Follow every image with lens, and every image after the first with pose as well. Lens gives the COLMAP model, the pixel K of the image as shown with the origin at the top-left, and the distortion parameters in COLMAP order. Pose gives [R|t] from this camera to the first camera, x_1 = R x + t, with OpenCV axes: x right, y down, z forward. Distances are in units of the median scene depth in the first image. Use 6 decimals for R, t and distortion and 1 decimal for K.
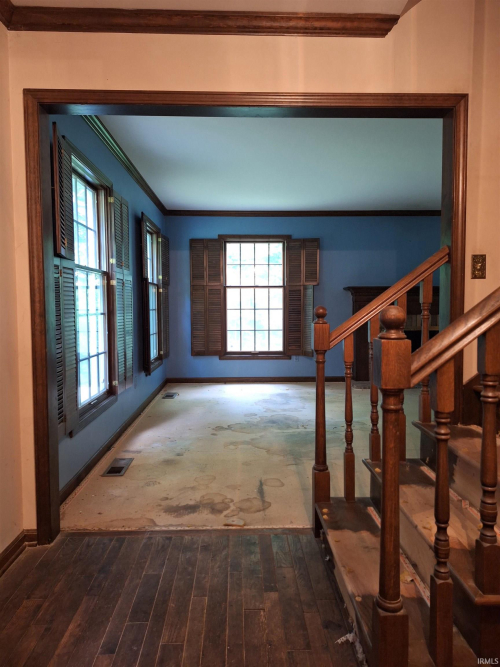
lens RADIAL K [[460.3, 0, 249.9], [0, 460.3, 331.4], [0, 0, 1]] dist [0.026505, -0.024932]
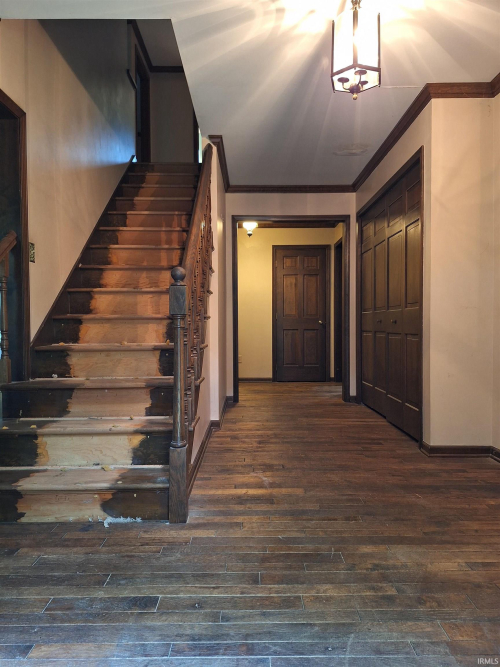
lens RADIAL K [[460.3, 0, 255.8], [0, 460.3, 340.7], [0, 0, 1]] dist [0.026505, -0.024932]
pose [[0.016051, -0.027629, 0.999489, -0.373406], [0.065430, 0.997505, 0.026524, 0.052052], [-0.997728, 0.064971, 0.017818, 0.186160]]
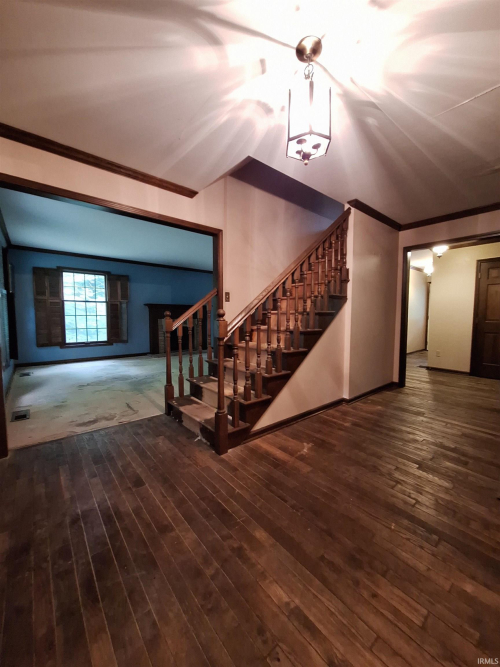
lens RADIAL K [[260.6, 0, 254.4], [0, 260.6, 335.0], [0, 0, 1]] dist [-0.002643, -0.000446]
pose [[0.780882, -0.039287, 0.623442, -0.150496], [0.028989, 0.999224, 0.026657, 0.018696], [-0.624005, -0.002742, 0.781415, -0.116212]]
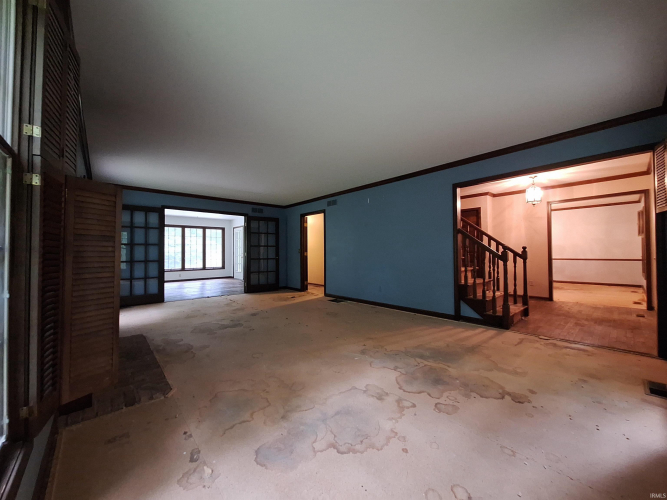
lens RADIAL K [[260.6, 0, 329.2], [0, 260.6, 249.0], [0, 0, 1]] dist [-0.002643, -0.000446]
pose [[-0.639467, 0.015912, 0.768654, -0.192293], [0.052221, 0.998376, 0.022777, -0.065780], [-0.767043, 0.054705, -0.639260, 1.437681]]
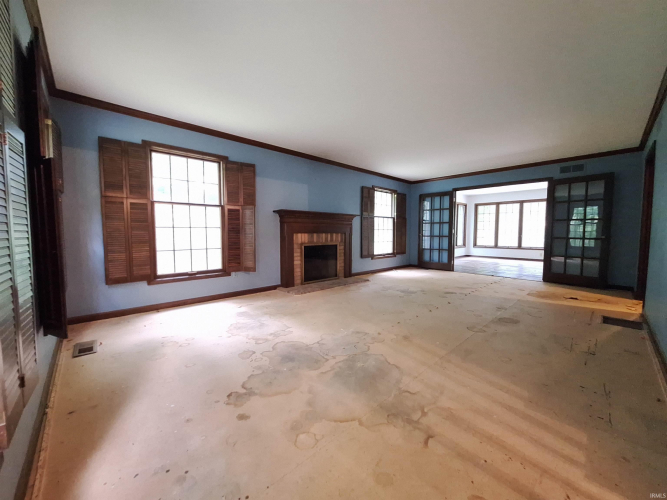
lens RADIAL K [[260.6, 0, 334.3], [0, 260.6, 248.5], [0, 0, 1]] dist [-0.002643, -0.000446]
pose [[0.747134, -0.040308, 0.663450, -0.190577], [0.036375, 0.999143, 0.019740, -0.007141], [-0.663678, 0.009385, 0.747960, 0.591071]]
